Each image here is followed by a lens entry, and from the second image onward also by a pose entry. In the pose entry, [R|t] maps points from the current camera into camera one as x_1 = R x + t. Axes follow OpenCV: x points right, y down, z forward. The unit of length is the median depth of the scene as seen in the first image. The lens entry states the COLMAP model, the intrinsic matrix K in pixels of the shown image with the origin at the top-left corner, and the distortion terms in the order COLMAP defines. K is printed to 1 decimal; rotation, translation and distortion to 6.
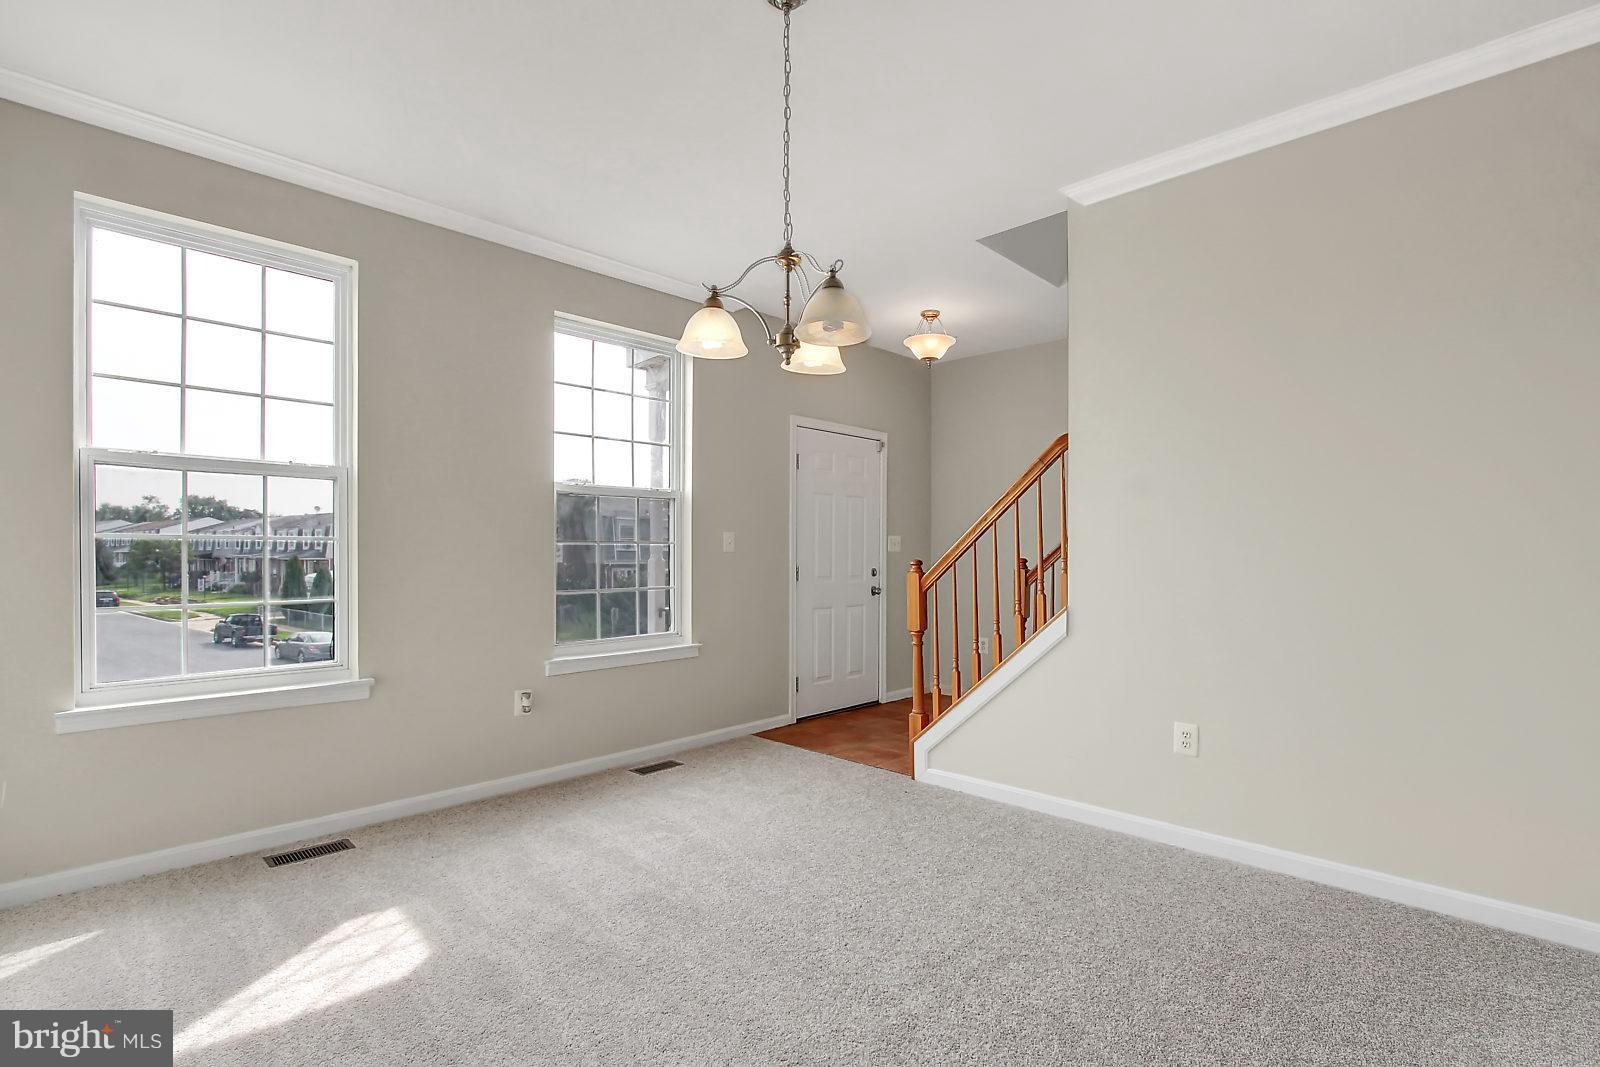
lens RADIAL K [[746.7, 0, 812.5], [0, 746.7, 551.3], [0, 0, 1]] dist [-0.013369, -0.000356]
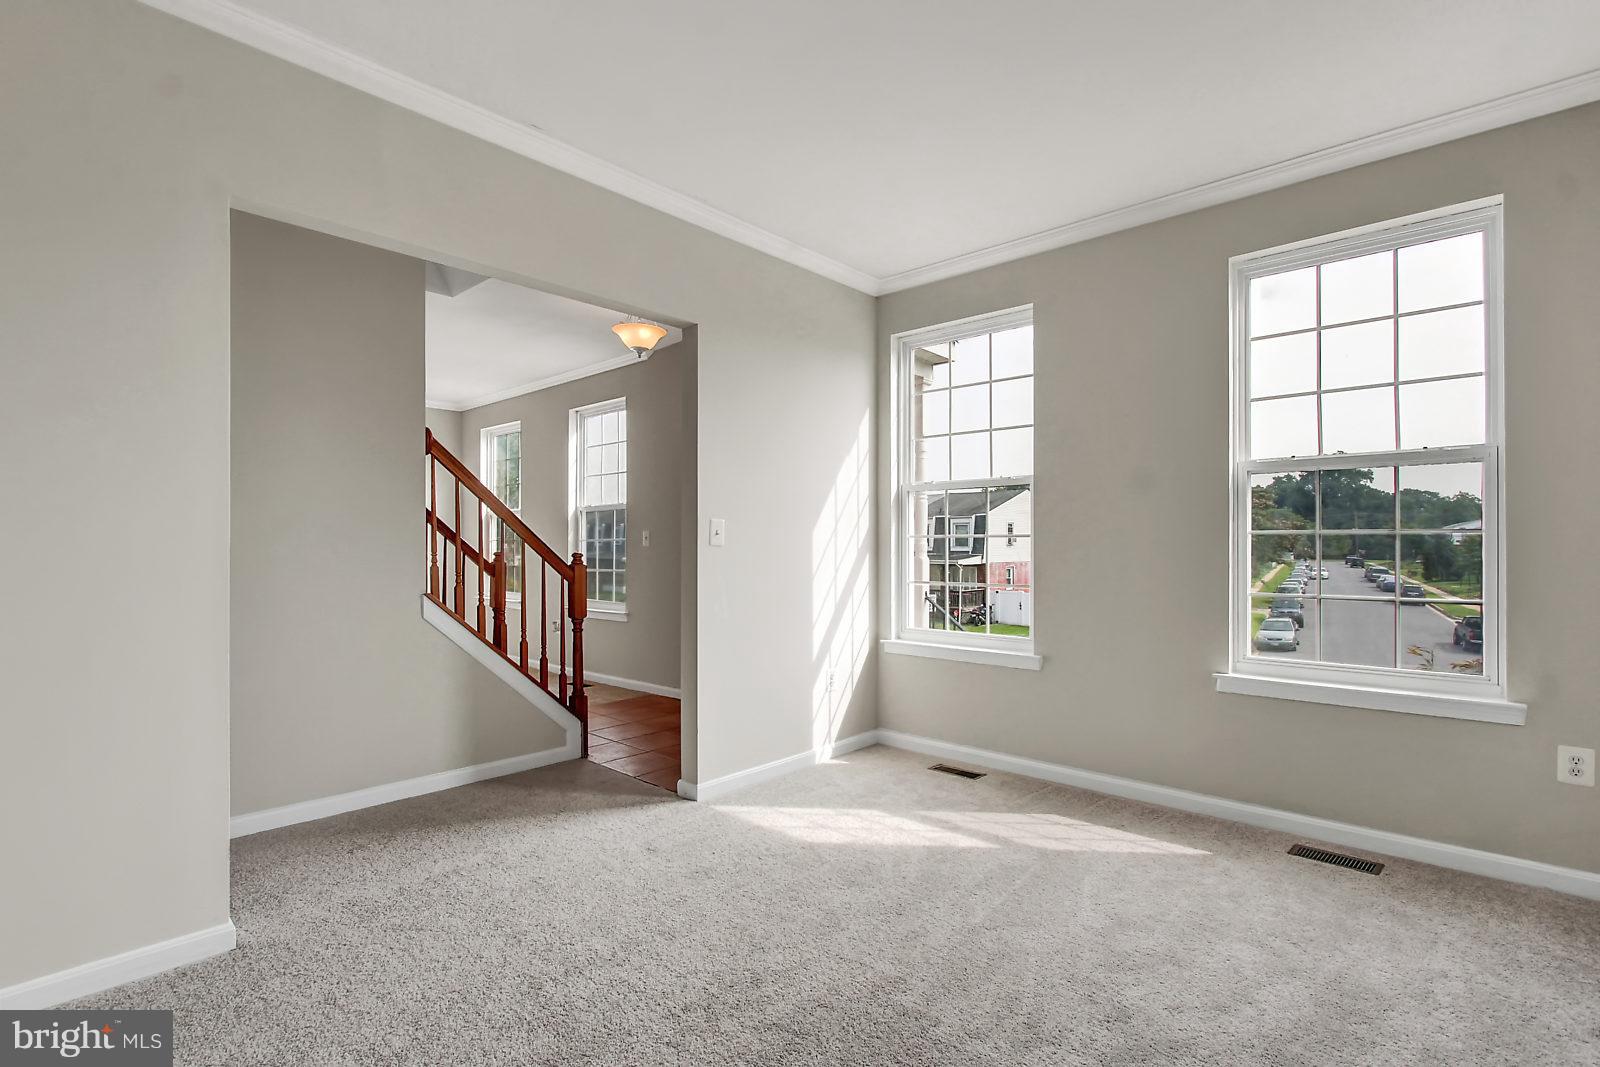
lens RADIAL K [[751.8, 0, 805.5], [0, 751.8, 538.6], [0, 0, 1]] dist [-0.016693, 0.000708]
pose [[0.007826, -0.014503, -0.999864, 0.246598], [0.004964, 0.999883, -0.014464, 0.001475], [0.999957, -0.004850, 0.007897, 0.261905]]
